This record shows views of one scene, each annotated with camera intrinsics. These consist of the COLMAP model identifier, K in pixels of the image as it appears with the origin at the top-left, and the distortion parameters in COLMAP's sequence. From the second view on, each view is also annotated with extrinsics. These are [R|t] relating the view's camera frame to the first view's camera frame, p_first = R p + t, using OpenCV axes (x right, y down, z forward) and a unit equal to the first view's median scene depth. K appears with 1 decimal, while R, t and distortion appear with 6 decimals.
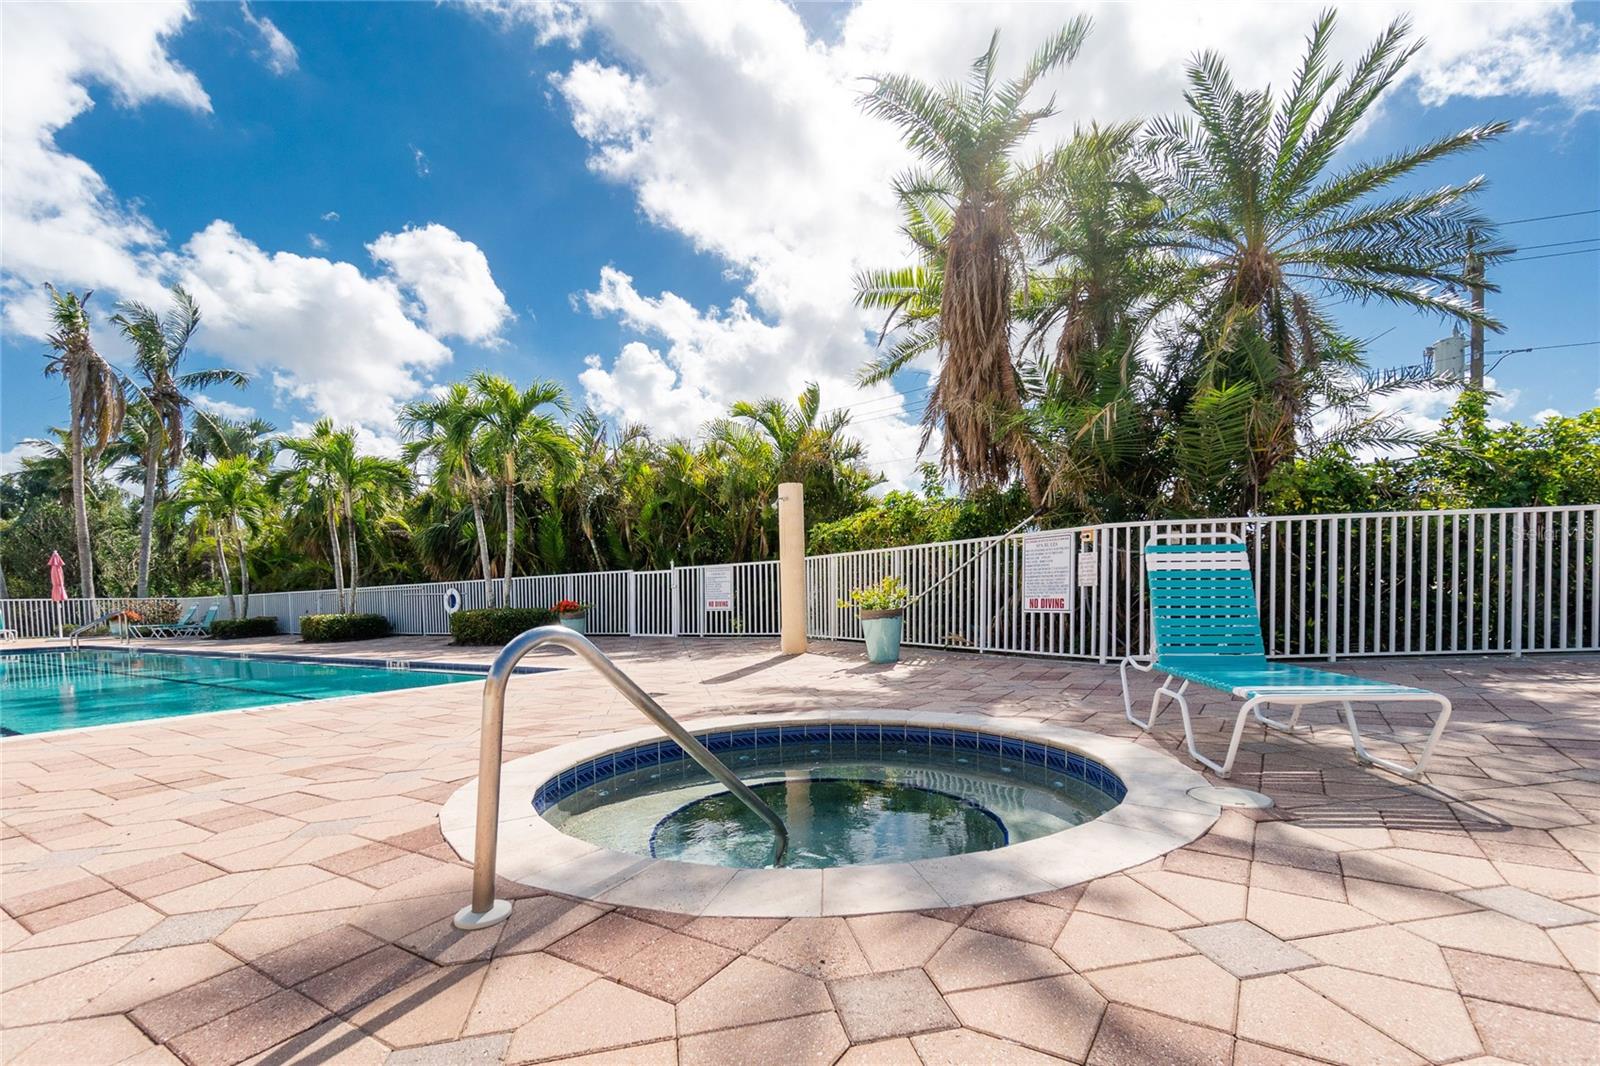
lens RADIAL K [[683.6, 0, 755.8], [0, 683.6, 621.3], [0, 0, 1]] dist [-0.001391, -0.002320]
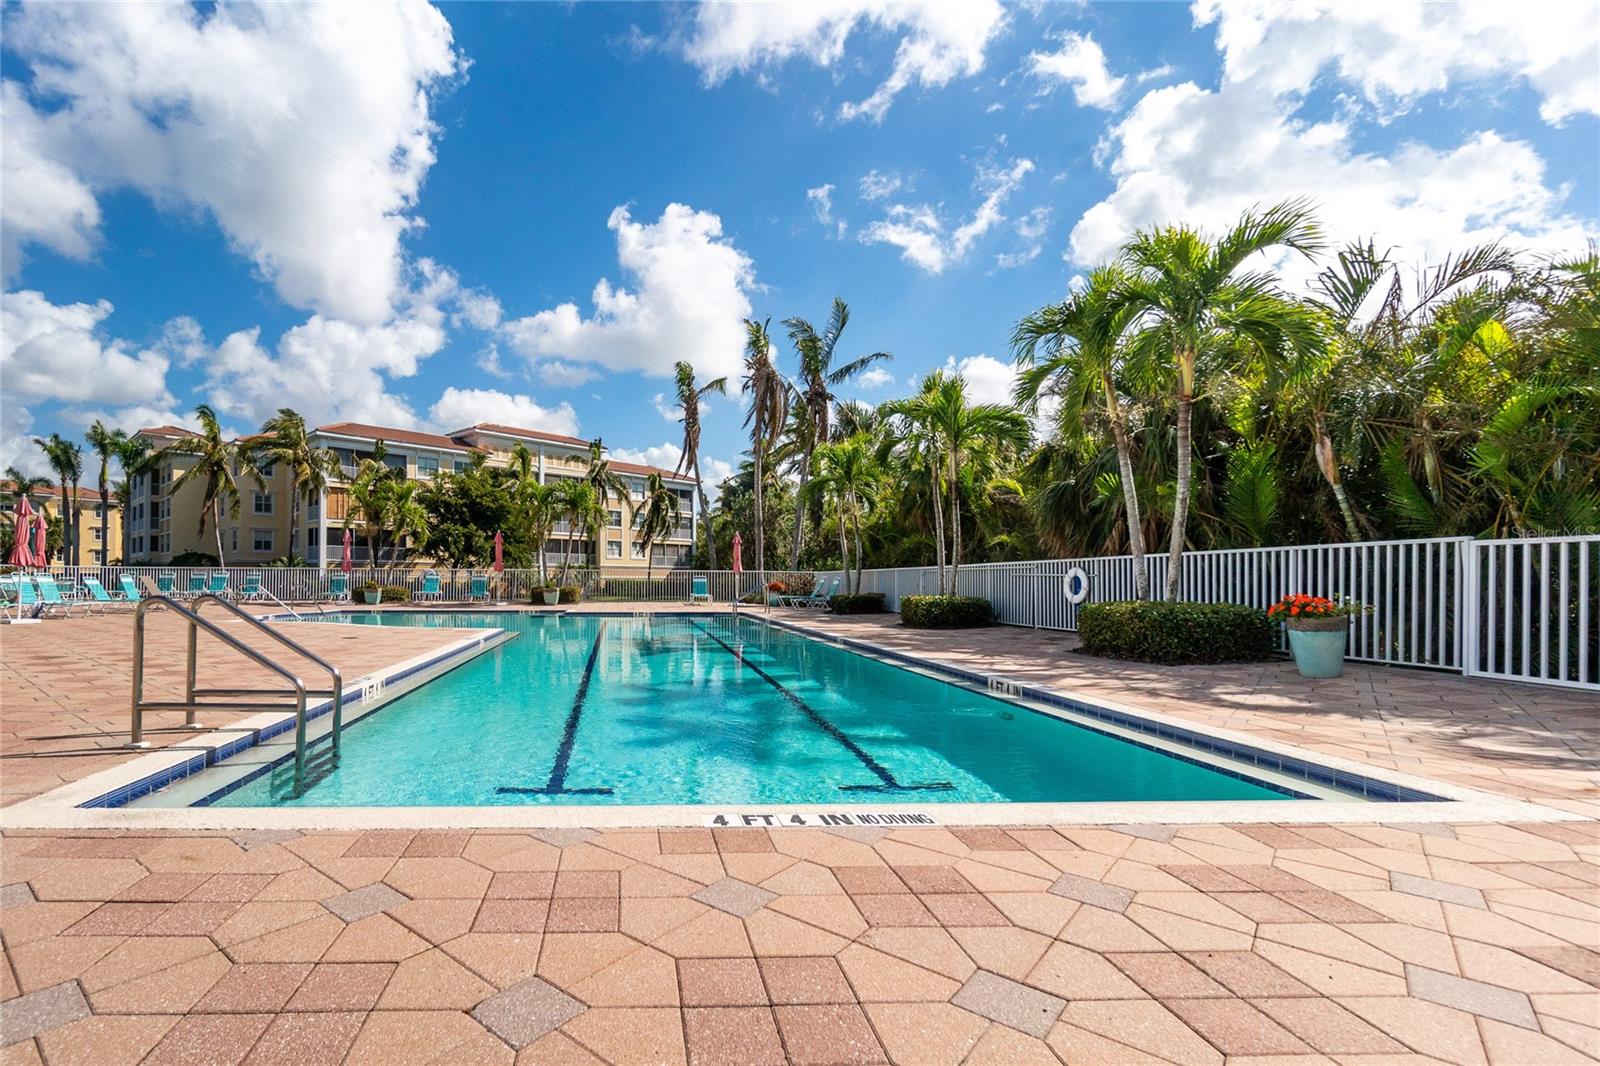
lens RADIAL K [[683.6, 0, 712.9], [0, 683.6, 575.1], [0, 0, 1]] dist [-0.001391, -0.002320]
pose [[0.629476, 0.024231, -0.776642, -0.123947], [-0.049010, 0.998762, -0.008562, -0.015399], [0.775472, 0.043452, 0.629884, 0.244346]]
